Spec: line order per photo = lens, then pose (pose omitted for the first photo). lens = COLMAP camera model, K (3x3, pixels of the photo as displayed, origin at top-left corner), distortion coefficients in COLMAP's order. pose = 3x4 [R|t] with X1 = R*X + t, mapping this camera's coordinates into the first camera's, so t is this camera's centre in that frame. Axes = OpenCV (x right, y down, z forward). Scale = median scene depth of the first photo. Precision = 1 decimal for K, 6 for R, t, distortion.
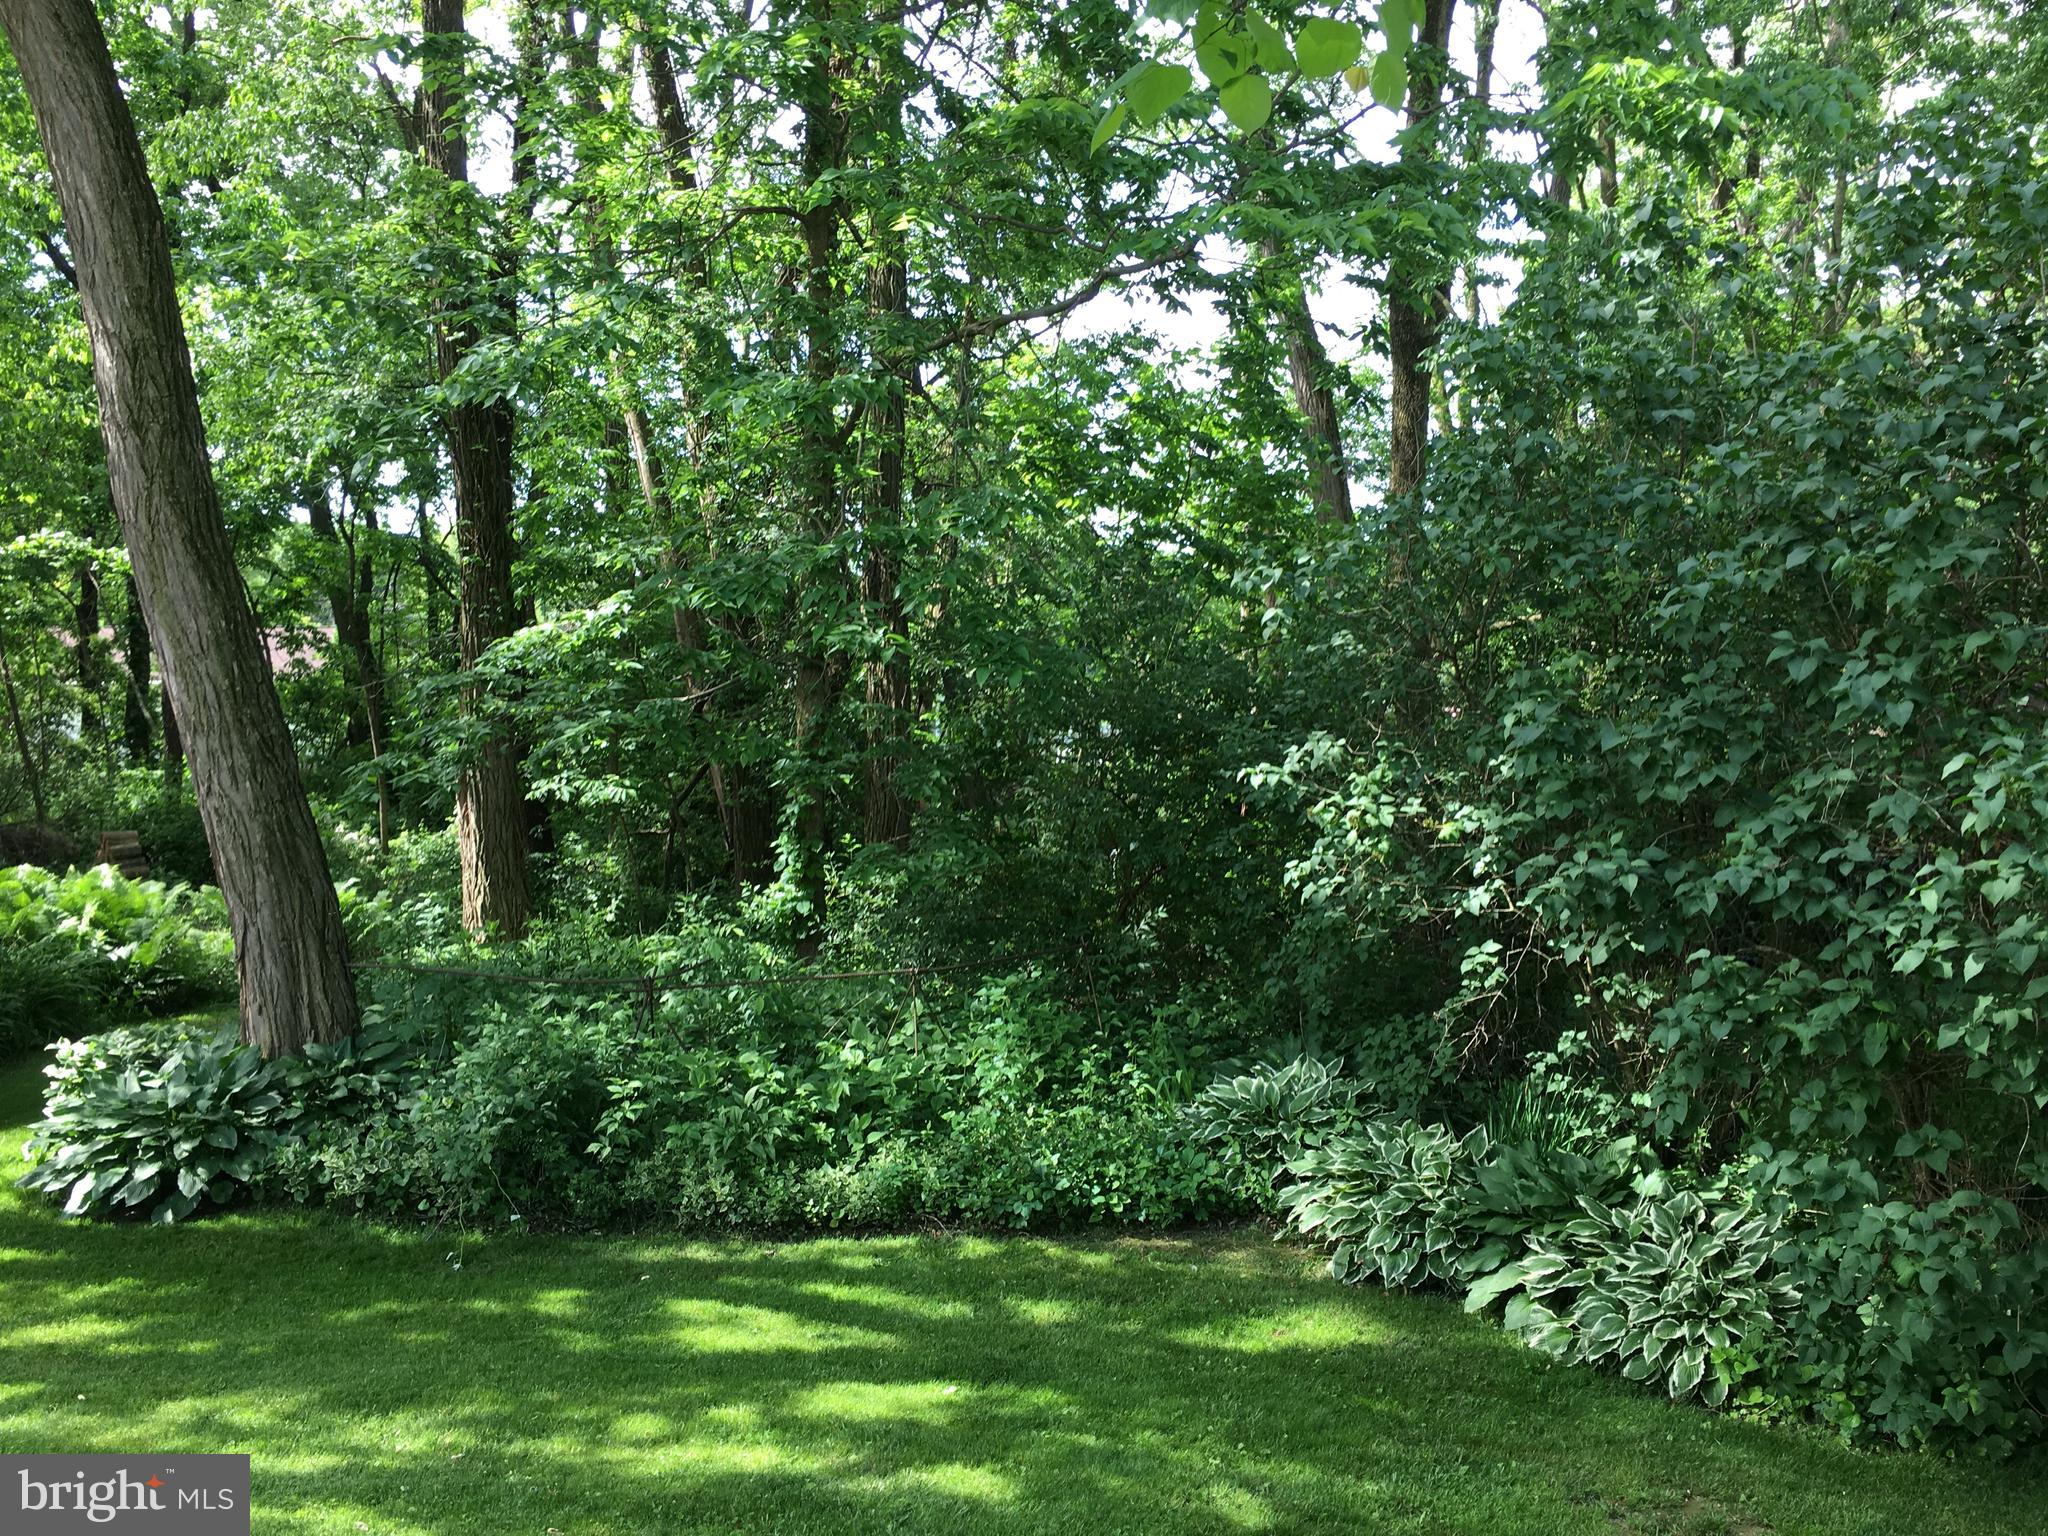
lens RADIAL K [[1764.0, 0, 1024.0], [0, 1764.0, 768.0], [0, 0, 1]] dist [0.079542, -0.096829]
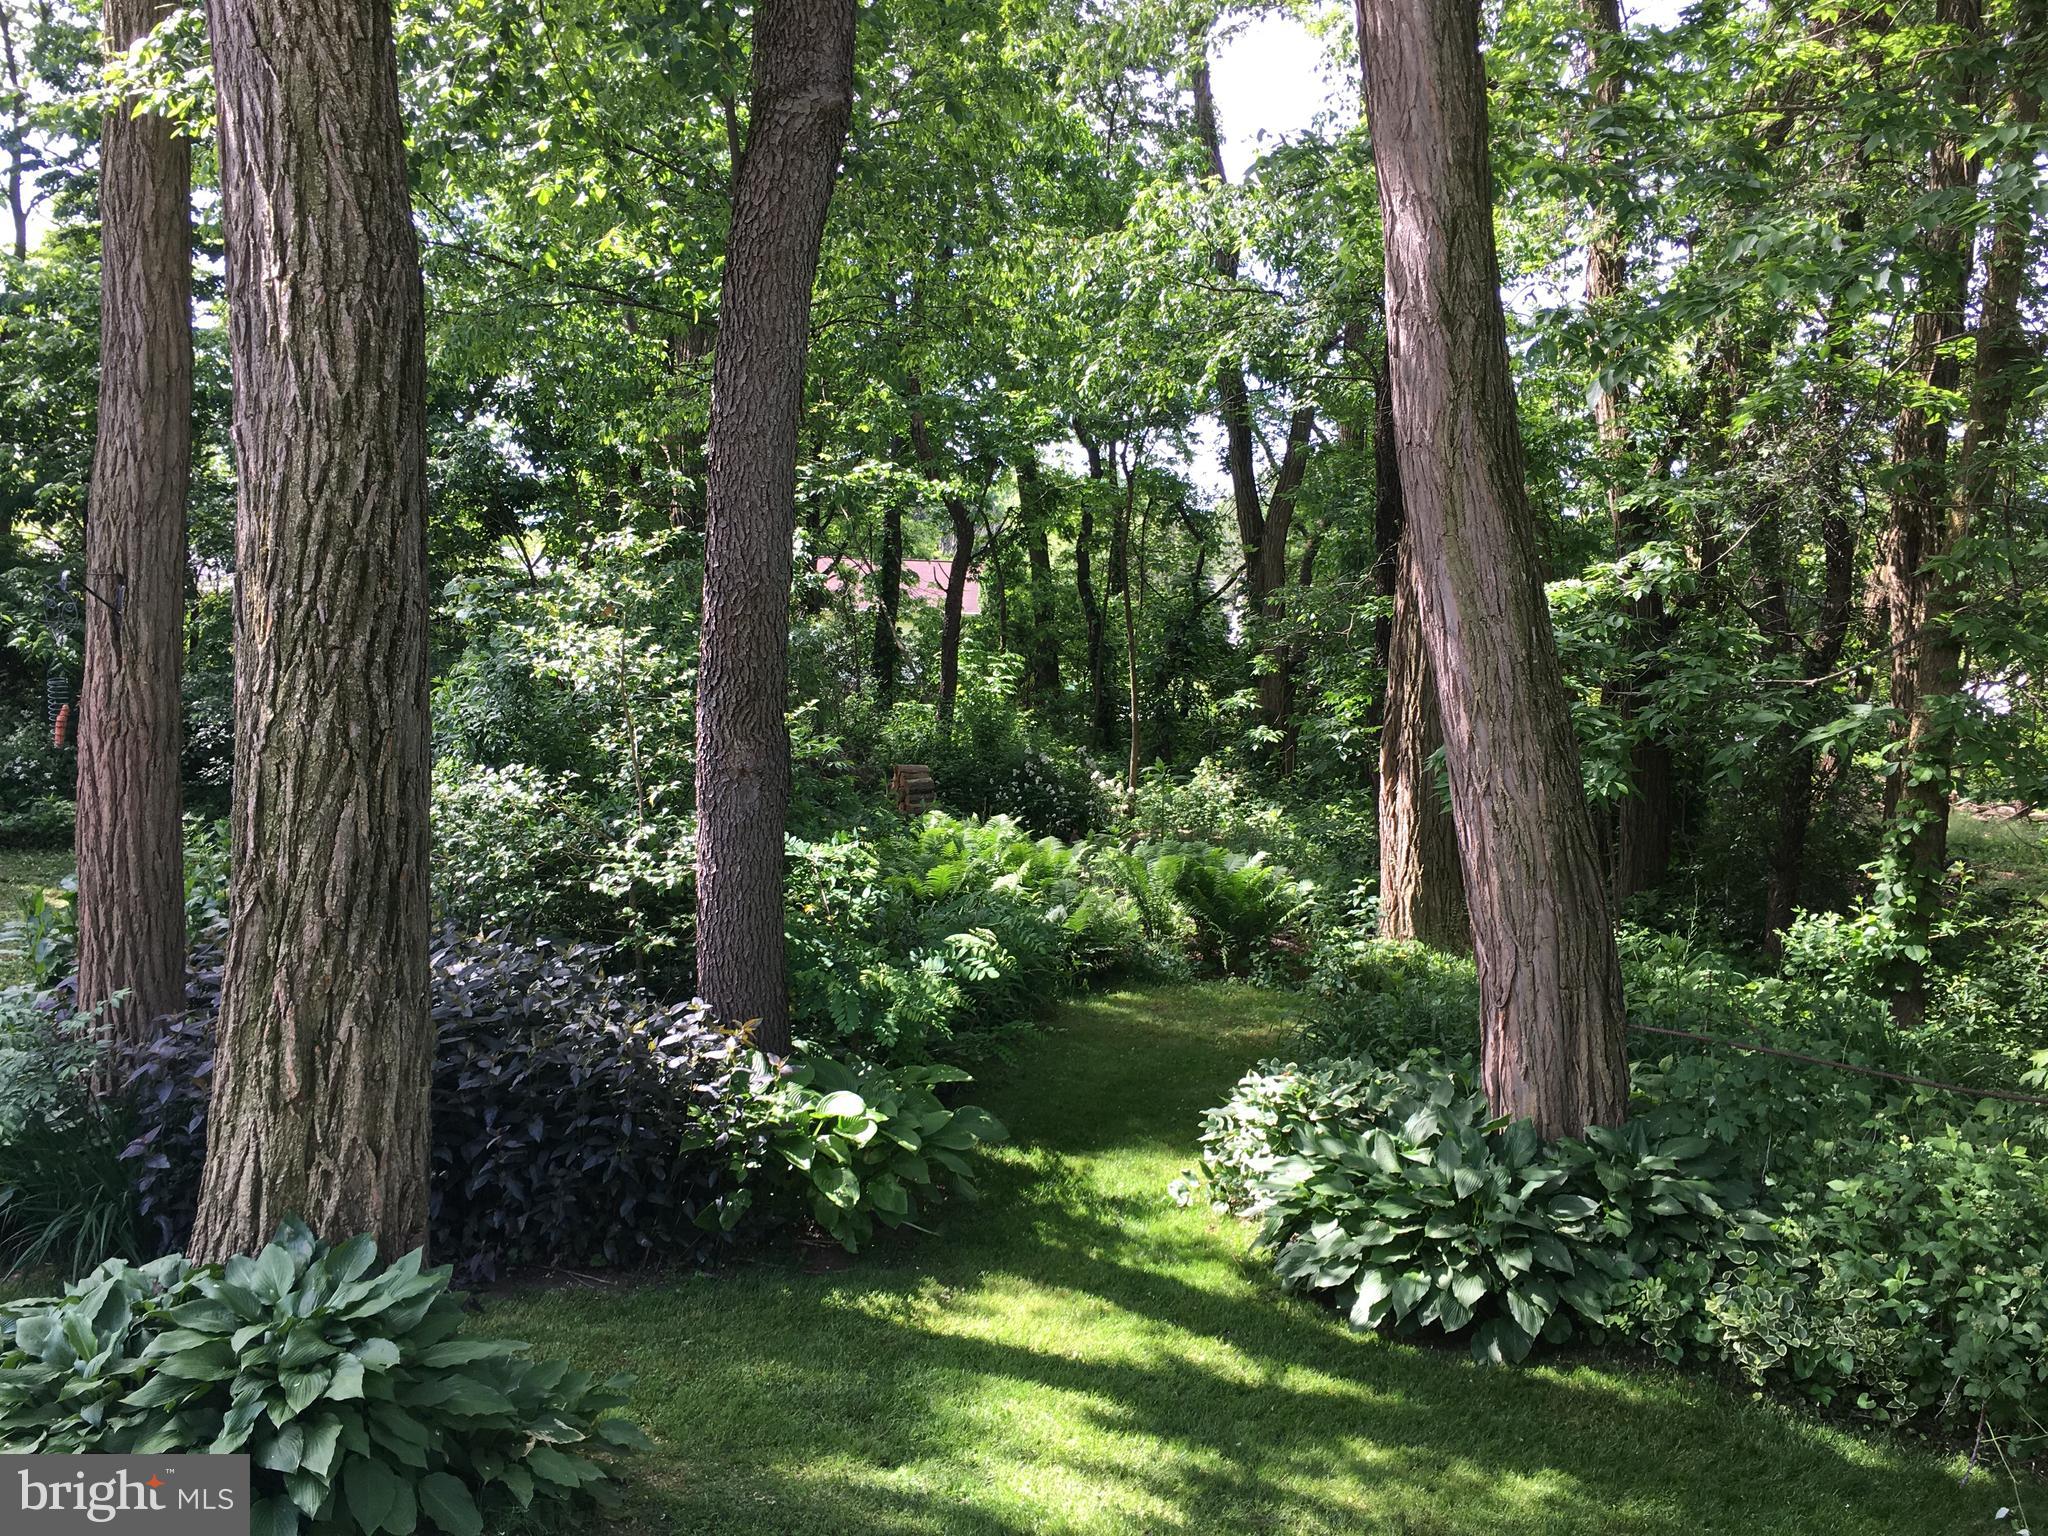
lens RADIAL K [[1764.0, 0, 1024.0], [0, 1764.0, 768.0], [0, 0, 1]] dist [0.079542, -0.096829]
pose [[0.955575, 0.069976, -0.286320, -0.460229], [-0.061042, 0.997333, 0.040022, -0.017194], [0.288357, -0.020767, 0.957298, 0.211662]]
